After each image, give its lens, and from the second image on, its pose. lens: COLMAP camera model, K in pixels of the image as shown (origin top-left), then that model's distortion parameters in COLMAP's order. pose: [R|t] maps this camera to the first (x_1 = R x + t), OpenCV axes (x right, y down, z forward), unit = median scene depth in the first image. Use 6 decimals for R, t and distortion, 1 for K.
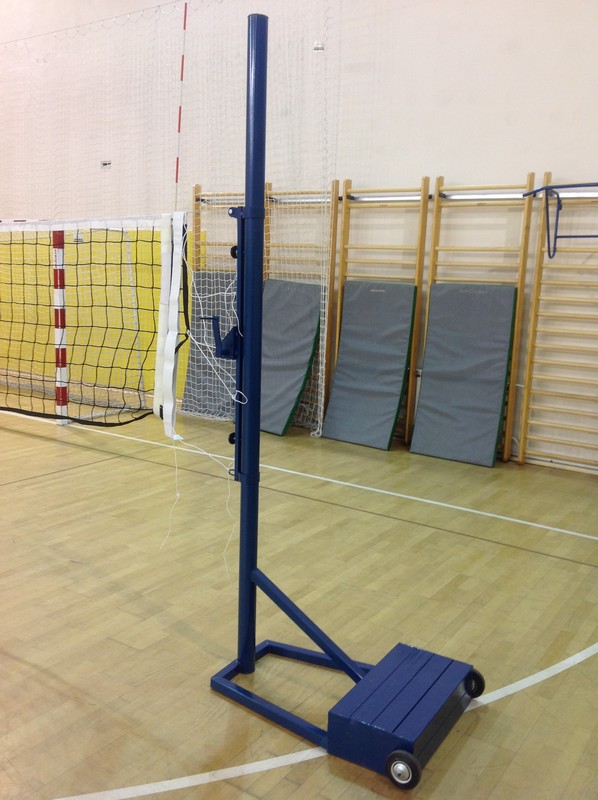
lens RADIAL K [[756.4, 0, 301.9], [0, 756.4, 396.0], [0, 0, 1]] dist [0.151714, -0.332046]
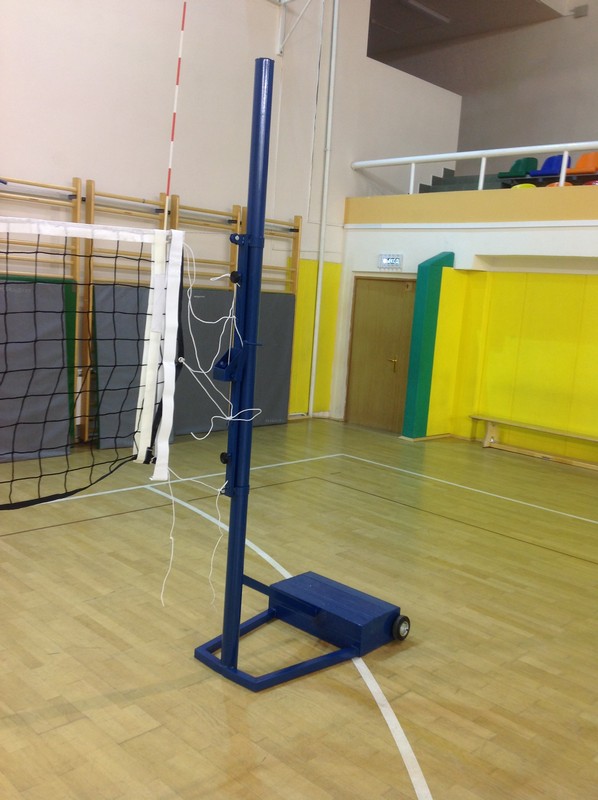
lens RADIAL K [[756.4, 0, 301.9], [0, 756.4, 396.0], [0, 0, 1]] dist [0.151714, -0.332046]
pose [[0.201379, -0.165198, 0.965482, -0.624322], [0.097504, 0.984161, 0.148057, -0.100256], [-0.974648, 0.064323, 0.214297, 0.406315]]
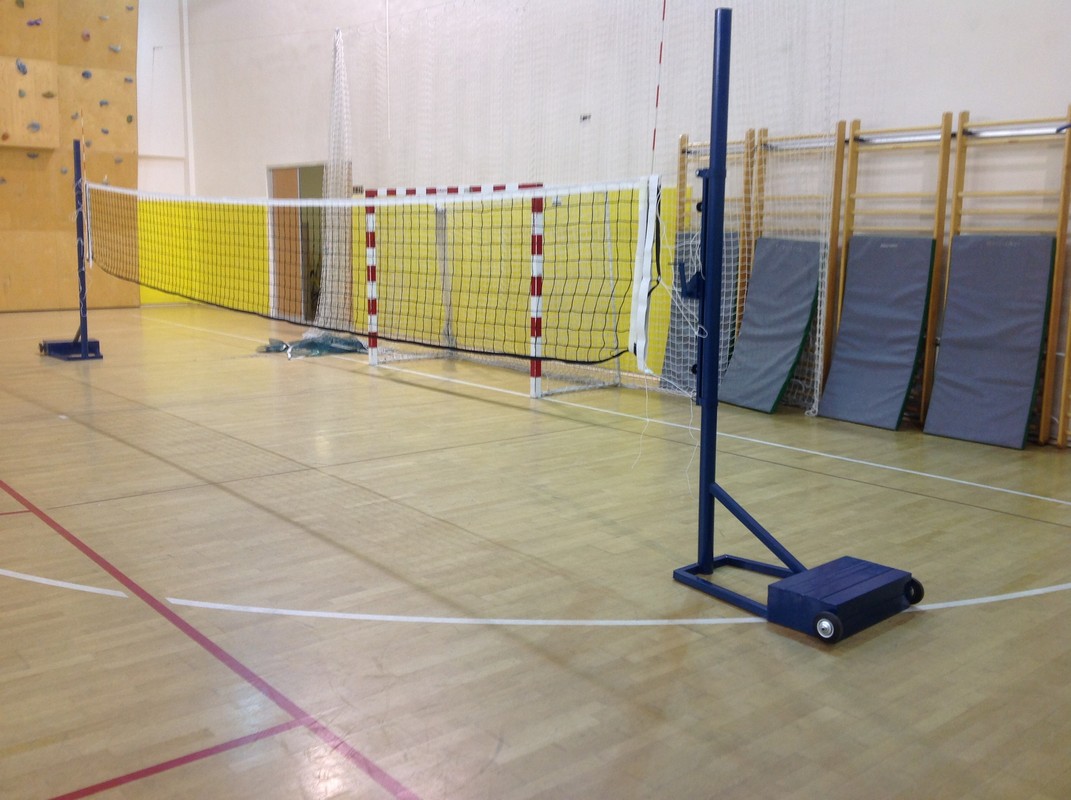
lens RADIAL K [[1012.6, 0, 538.9], [0, 1012.6, 407.9], [0, 0, 1]] dist [0.151714, -0.332046]
pose [[0.960323, 0.019111, -0.278236, 0.066958], [-0.018435, 0.999817, 0.005045, 0.067100], [0.278282, 0.000285, 0.960499, -0.330783]]
